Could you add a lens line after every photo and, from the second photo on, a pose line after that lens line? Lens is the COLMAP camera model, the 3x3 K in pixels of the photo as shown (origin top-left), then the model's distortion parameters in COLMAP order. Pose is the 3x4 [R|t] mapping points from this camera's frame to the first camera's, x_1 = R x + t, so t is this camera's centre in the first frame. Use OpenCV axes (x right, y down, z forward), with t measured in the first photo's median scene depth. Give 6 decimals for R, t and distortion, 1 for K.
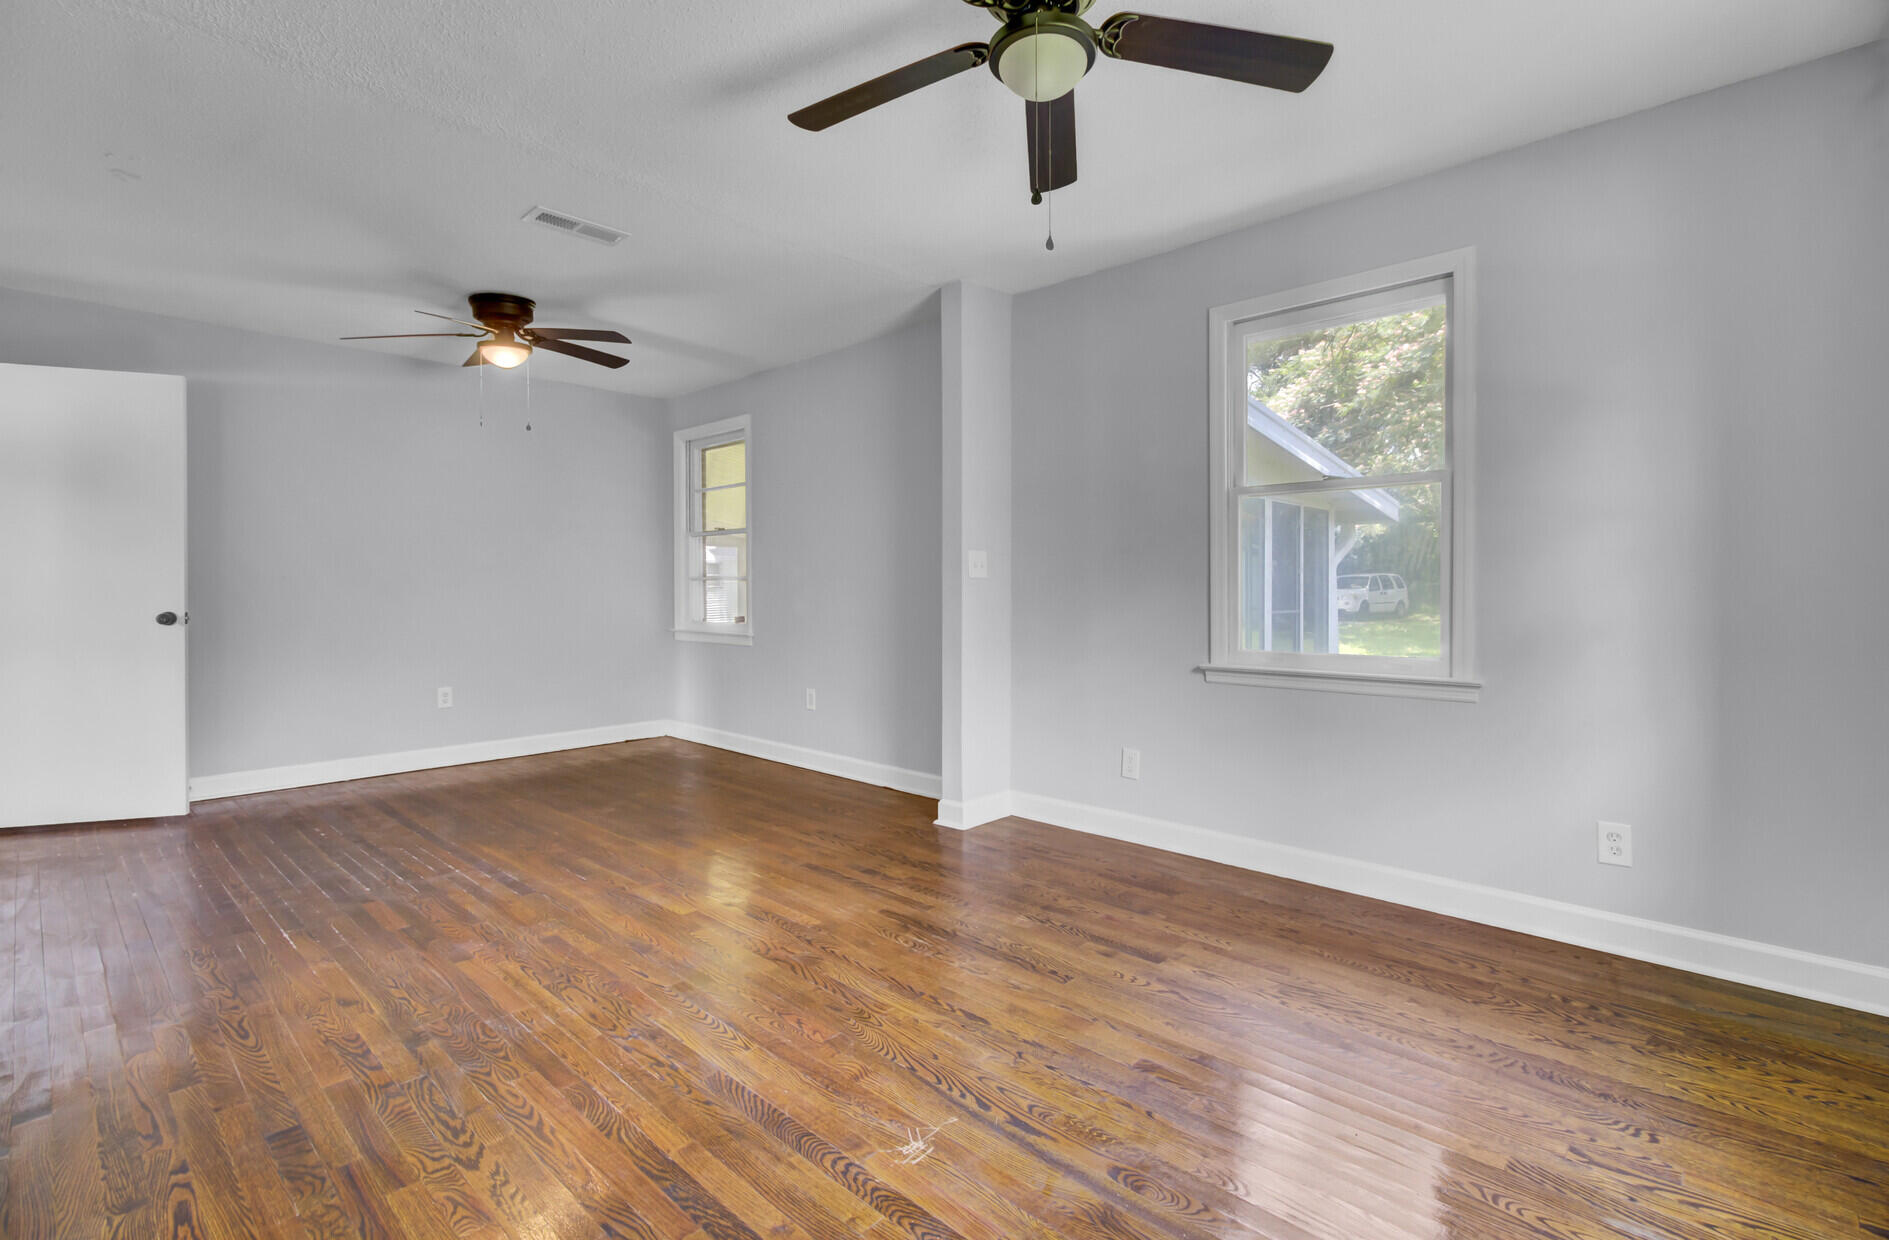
lens RADIAL K [[865.2, 0, 949.4], [0, 865.2, 597.9], [0, 0, 1]] dist [-0.006151, -0.000629]
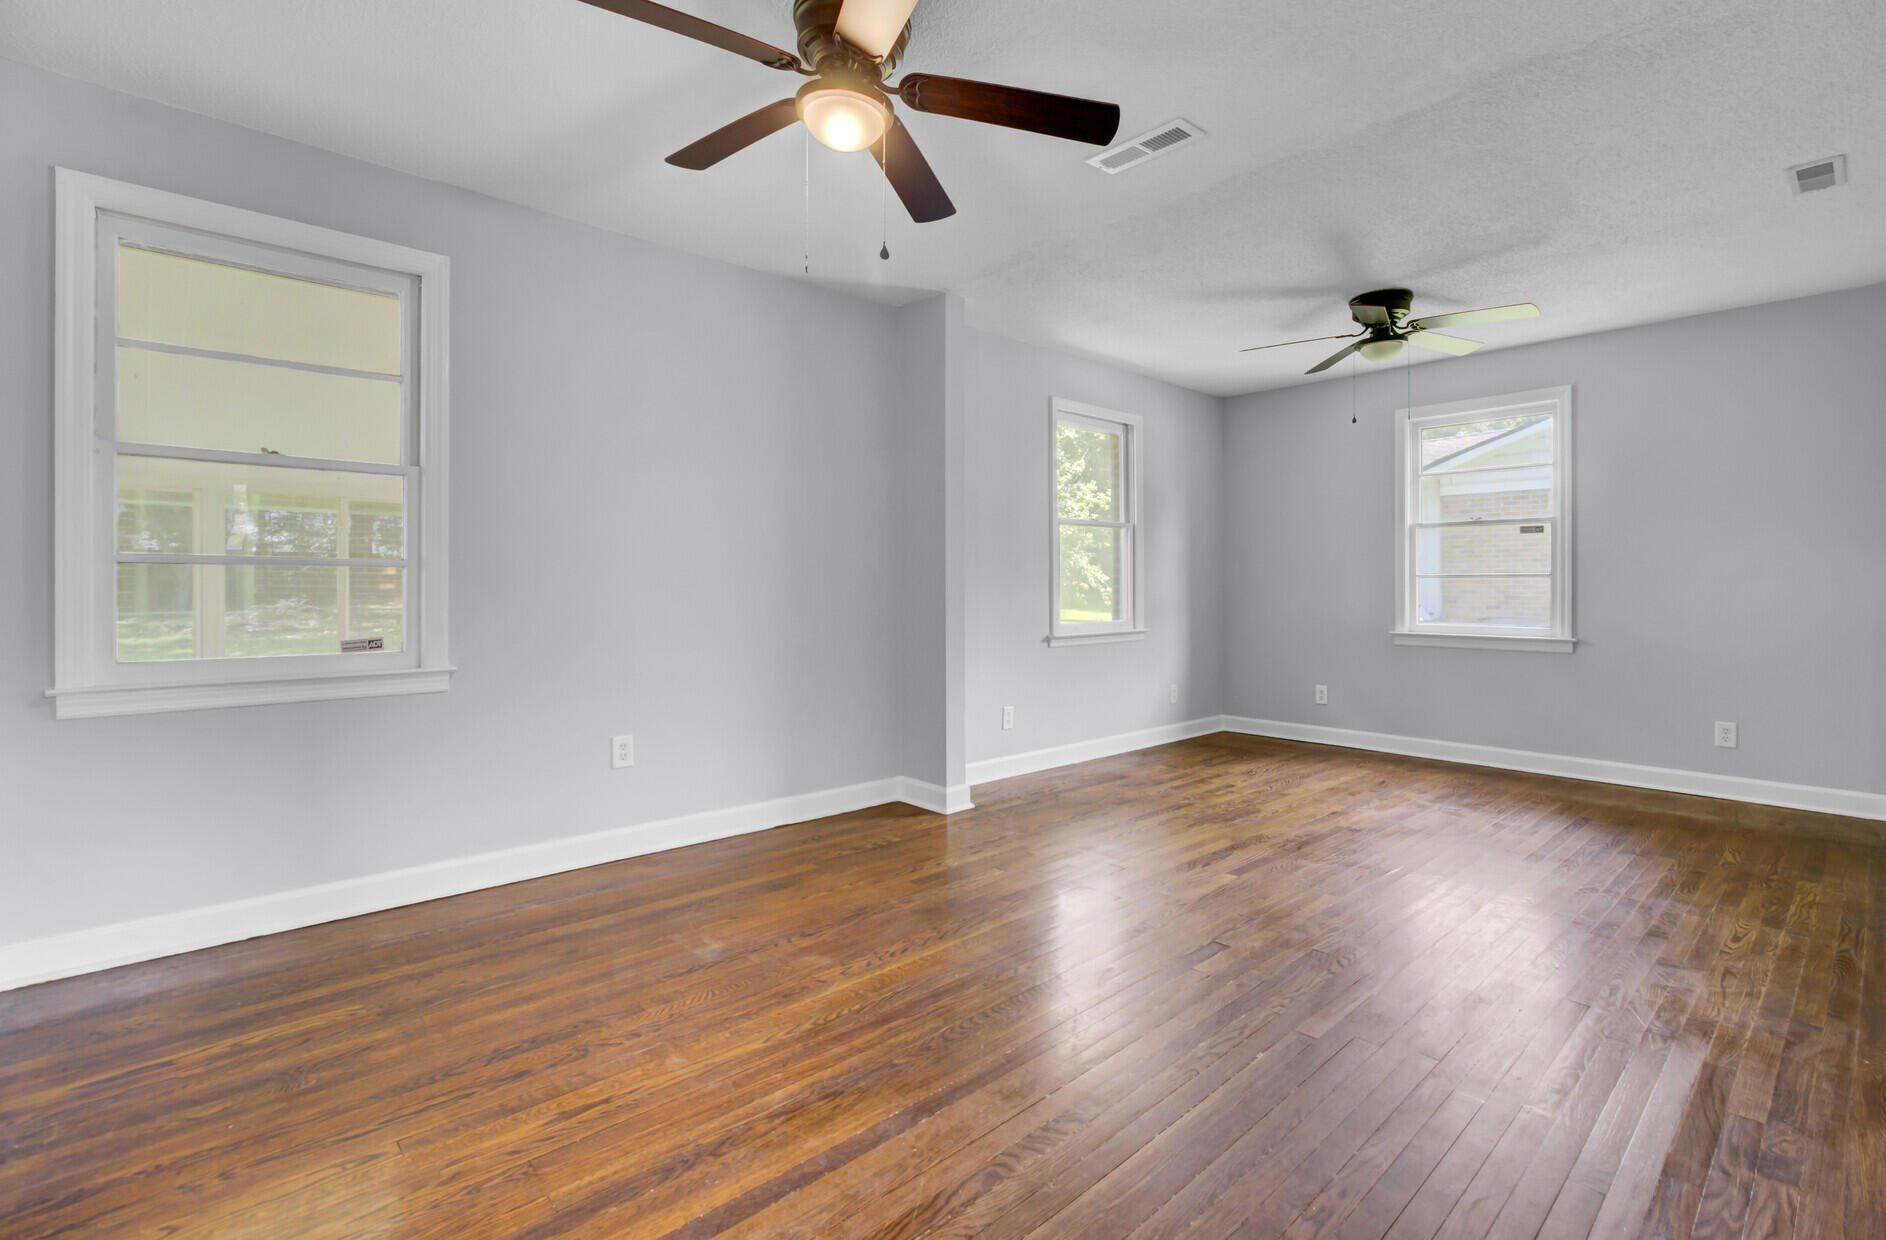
lens RADIAL K [[863.8, 0, 947.9], [0, 863.8, 597.9], [0, 0, 1]] dist [-0.006151, -0.000629]
pose [[0.082571, -0.006123, 0.996566, -1.026466], [0.017358, 0.999838, 0.004705, 0.001948], [-0.996434, 0.016910, 0.082664, 0.910420]]
